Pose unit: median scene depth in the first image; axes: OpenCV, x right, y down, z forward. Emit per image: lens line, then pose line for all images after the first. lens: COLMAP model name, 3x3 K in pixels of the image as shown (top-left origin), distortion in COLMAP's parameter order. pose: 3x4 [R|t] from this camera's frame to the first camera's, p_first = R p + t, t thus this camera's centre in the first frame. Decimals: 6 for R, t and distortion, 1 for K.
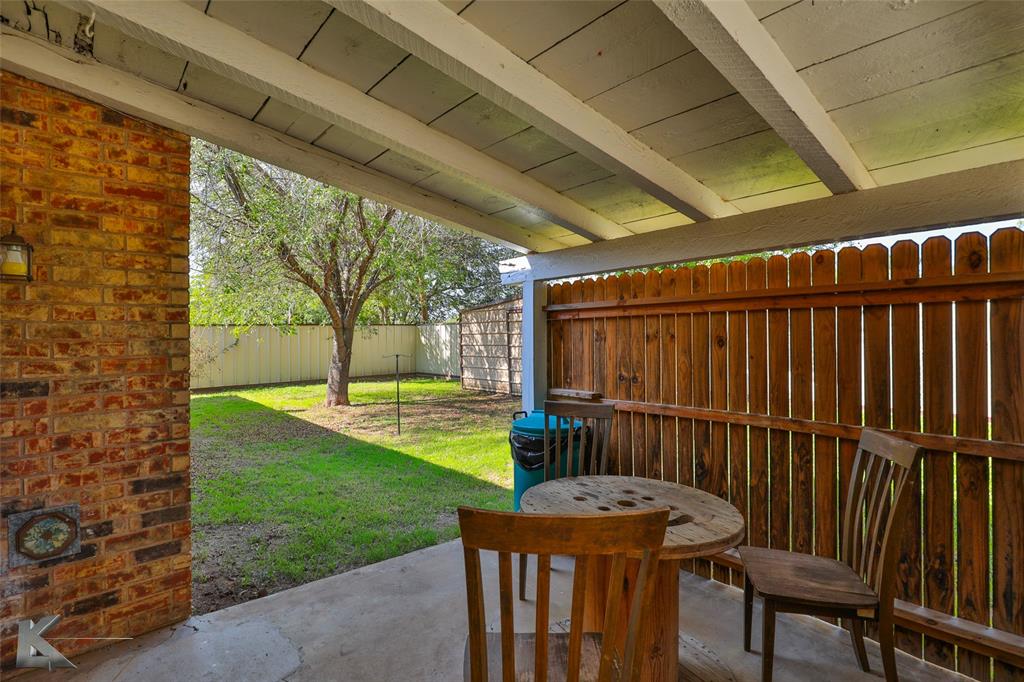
lens RADIAL K [[497.8, 0, 512.6], [0, 497.8, 336.0], [0, 0, 1]] dist [-0.022668, 0.007376]
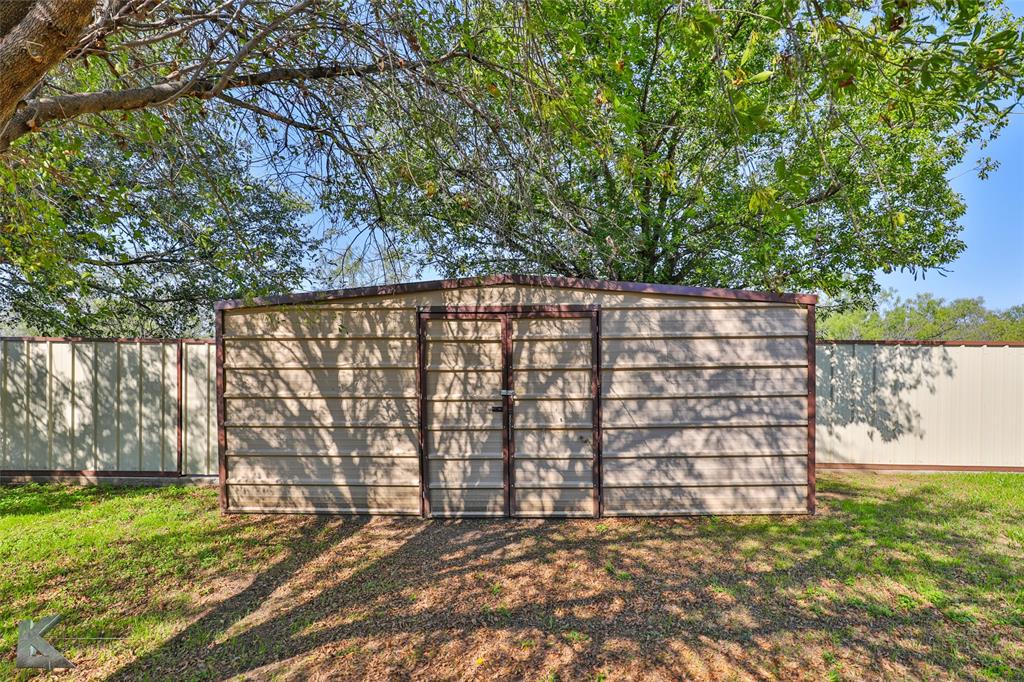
lens RADIAL K [[497.8, 0, 500.7], [0, 497.8, 369.1], [0, 0, 1]] dist [-0.022668, 0.007376]
pose [[0.663137, 0.014480, 0.748358, -1.311556], [-0.010202, 0.999895, -0.010308, -0.005372], [-0.748428, -0.000799, 0.663215, 3.255435]]
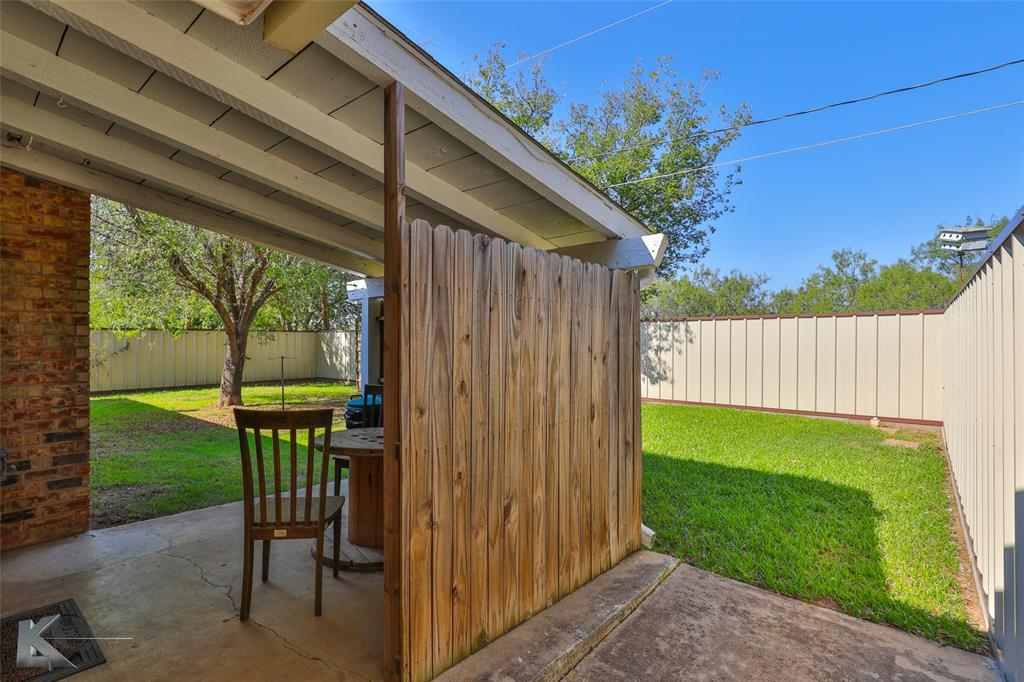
lens RADIAL K [[497.8, 0, 512.3], [0, 497.8, 347.9], [0, 0, 1]] dist [-0.022668, 0.007376]
pose [[0.987931, 0.009595, 0.154600, 0.339612], [-0.010317, 0.999939, 0.003870, 0.022455], [-0.154553, -0.005418, 0.987970, -0.604148]]
